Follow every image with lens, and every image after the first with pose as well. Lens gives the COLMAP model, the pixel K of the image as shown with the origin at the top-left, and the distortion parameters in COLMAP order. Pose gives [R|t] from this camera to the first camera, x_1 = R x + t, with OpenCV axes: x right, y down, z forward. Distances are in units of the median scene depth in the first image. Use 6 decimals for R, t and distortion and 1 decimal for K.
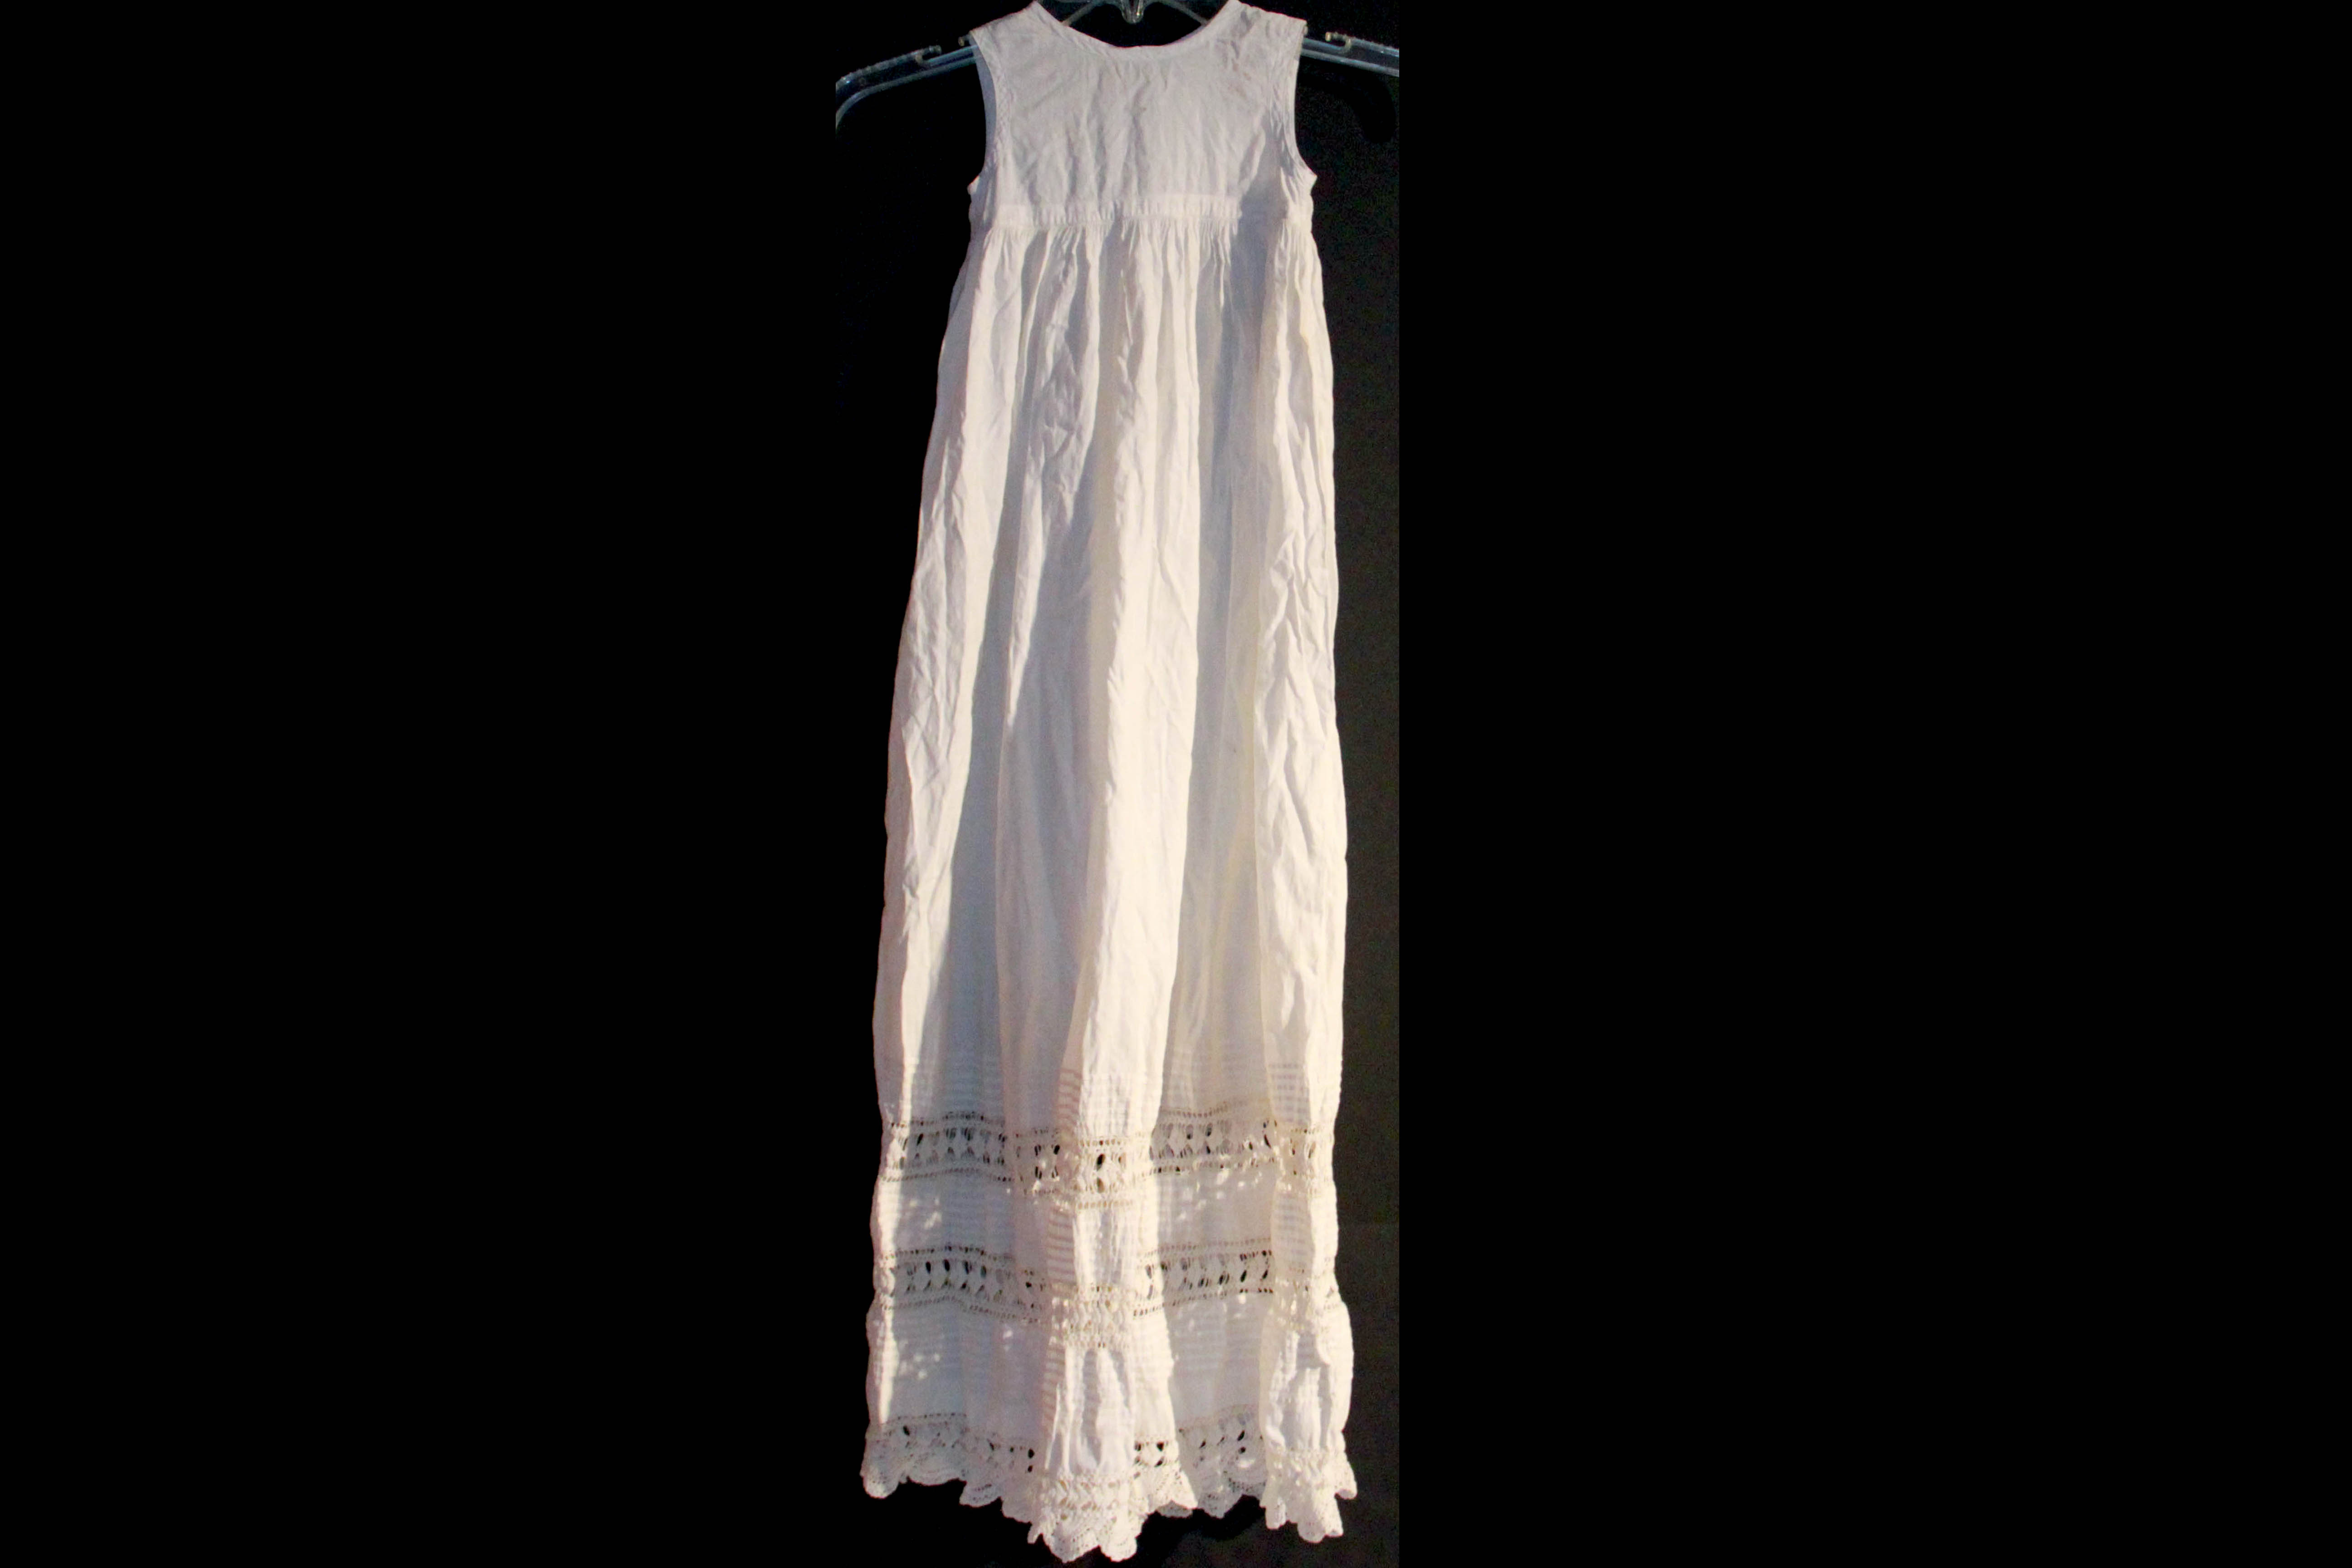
lens RADIAL K [[2290.9, 0, 1176.0], [0, 2290.9, 784.0], [0, 0, 1]] dist [-0.095470, 0.000100]
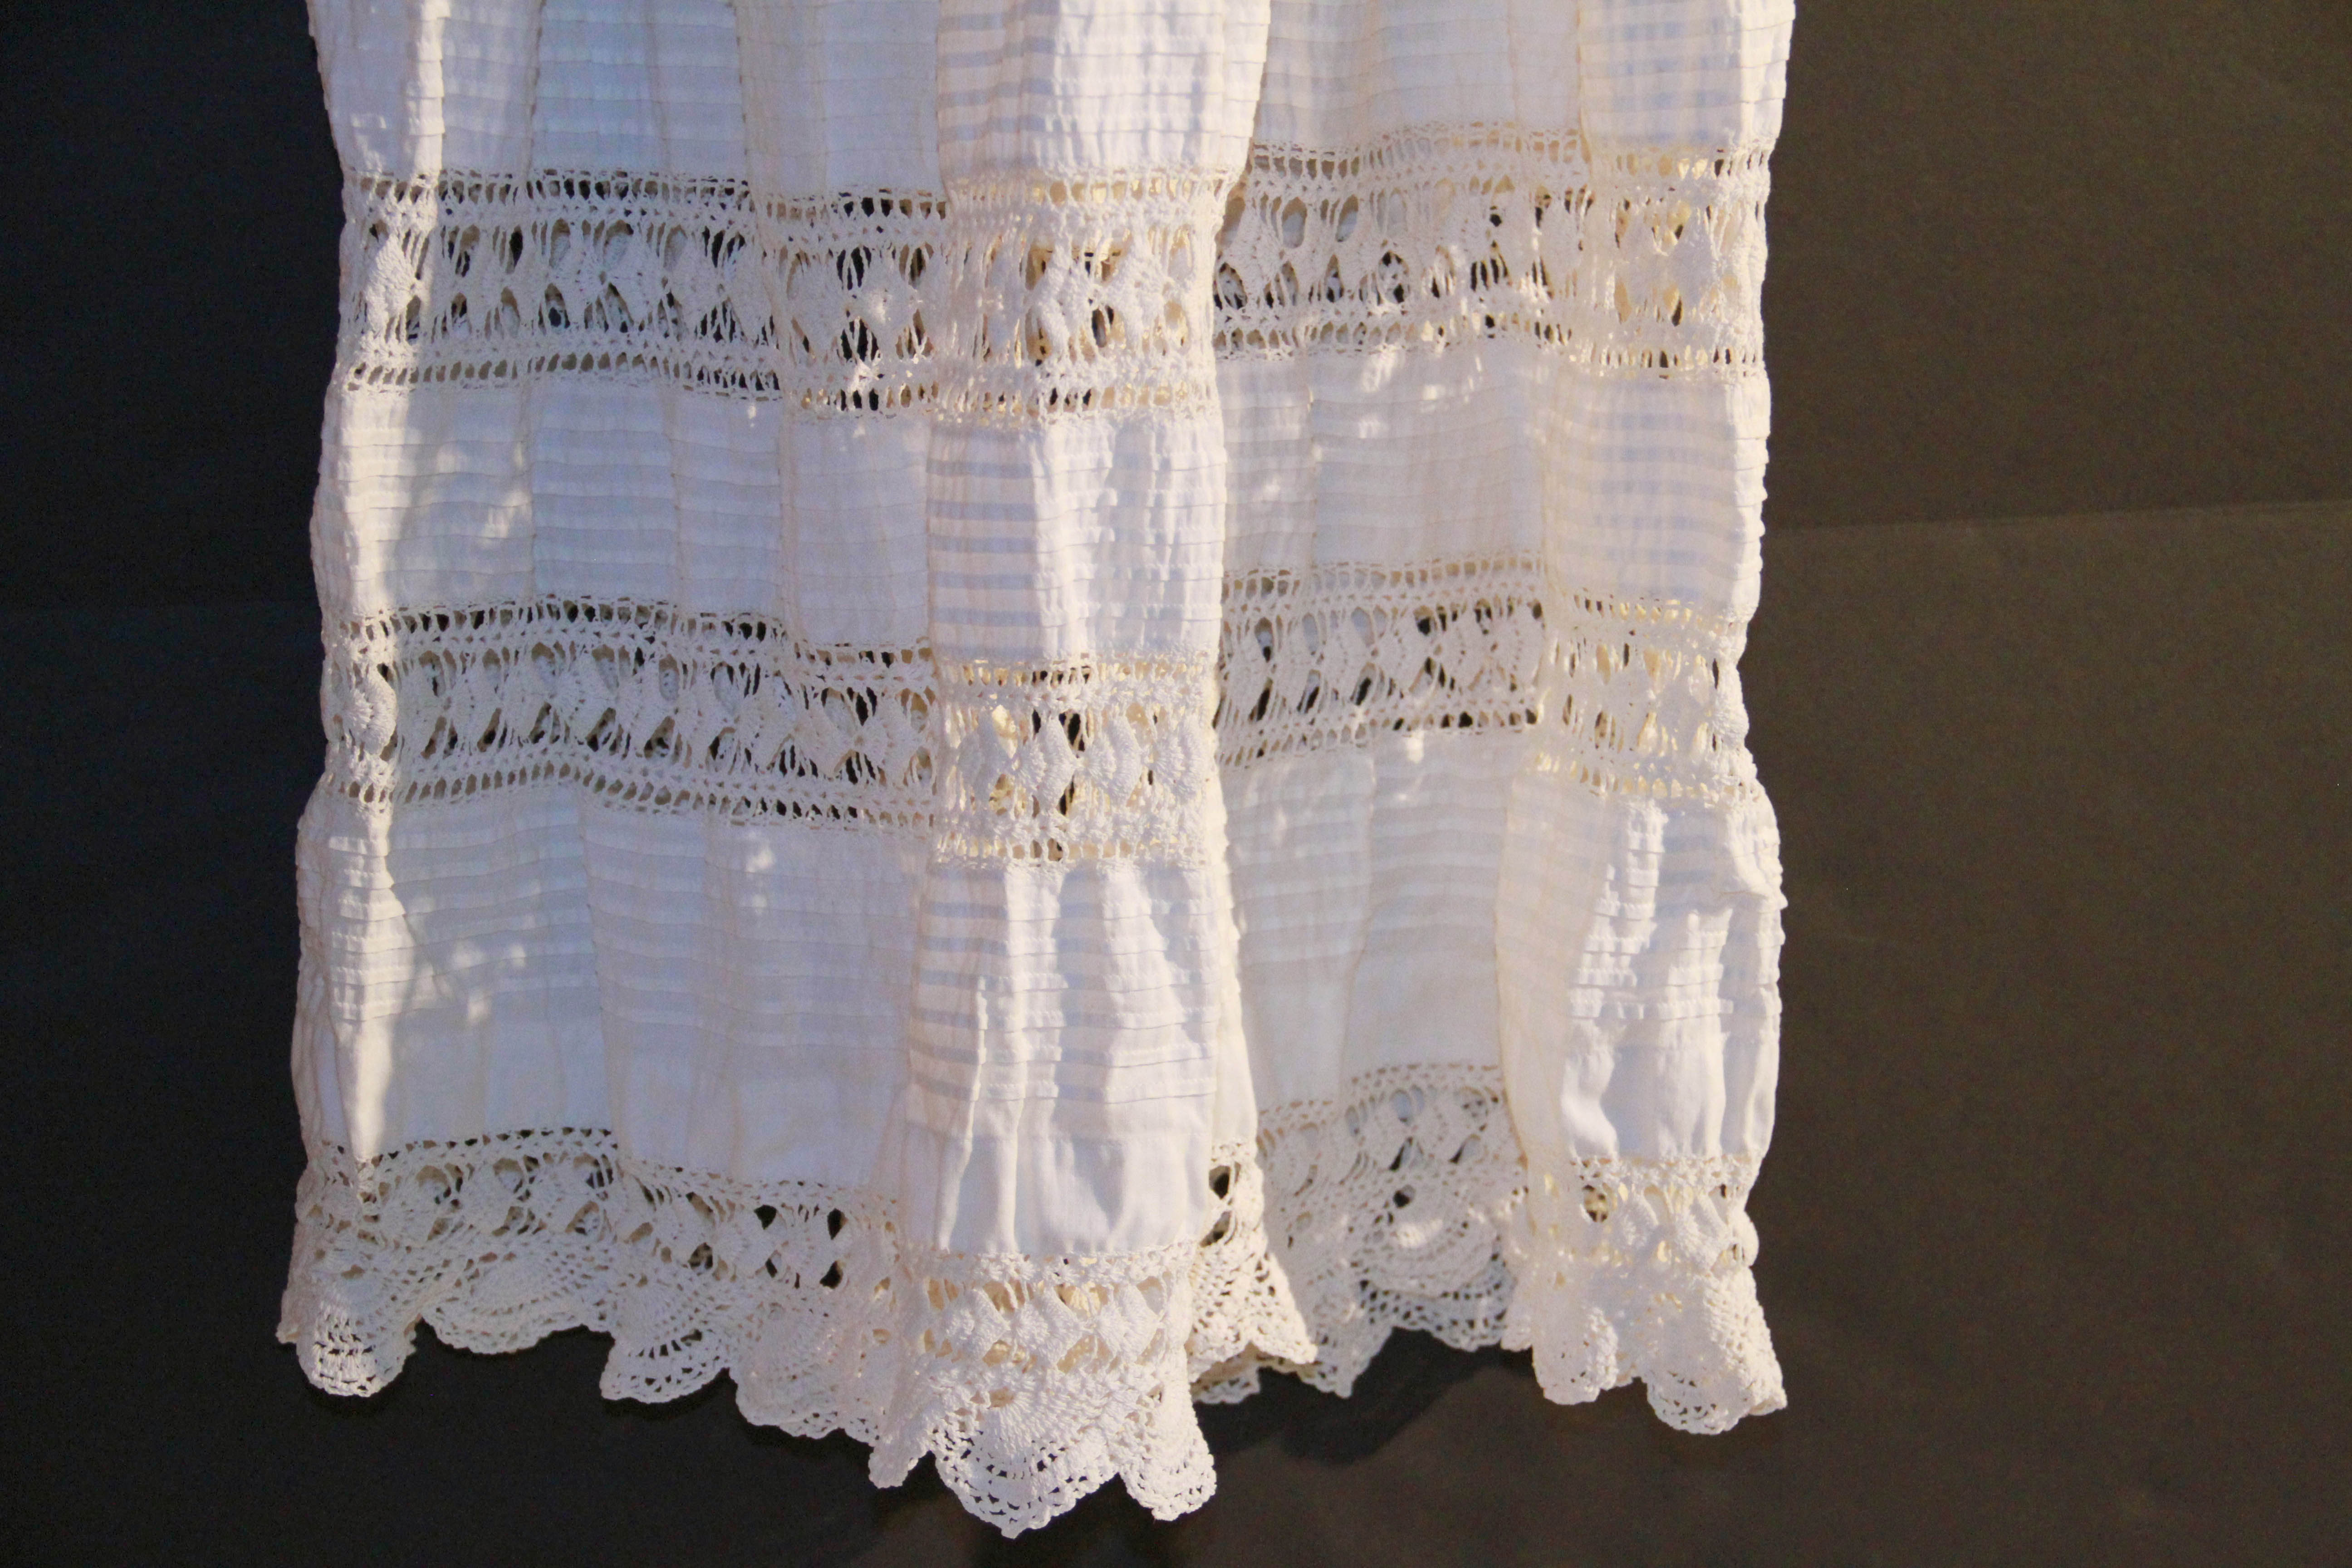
lens RADIAL K [[4461.3, 0, 1176.0], [0, 4461.3, 784.0], [0, 0, 1]] dist [0.128844, 0.258170]
pose [[0.983620, -0.038053, 0.176193, -0.127157], [0.012805, 0.989744, 0.142277, 0.142101], [-0.179800, -0.137690, 0.974019, 0.376306]]
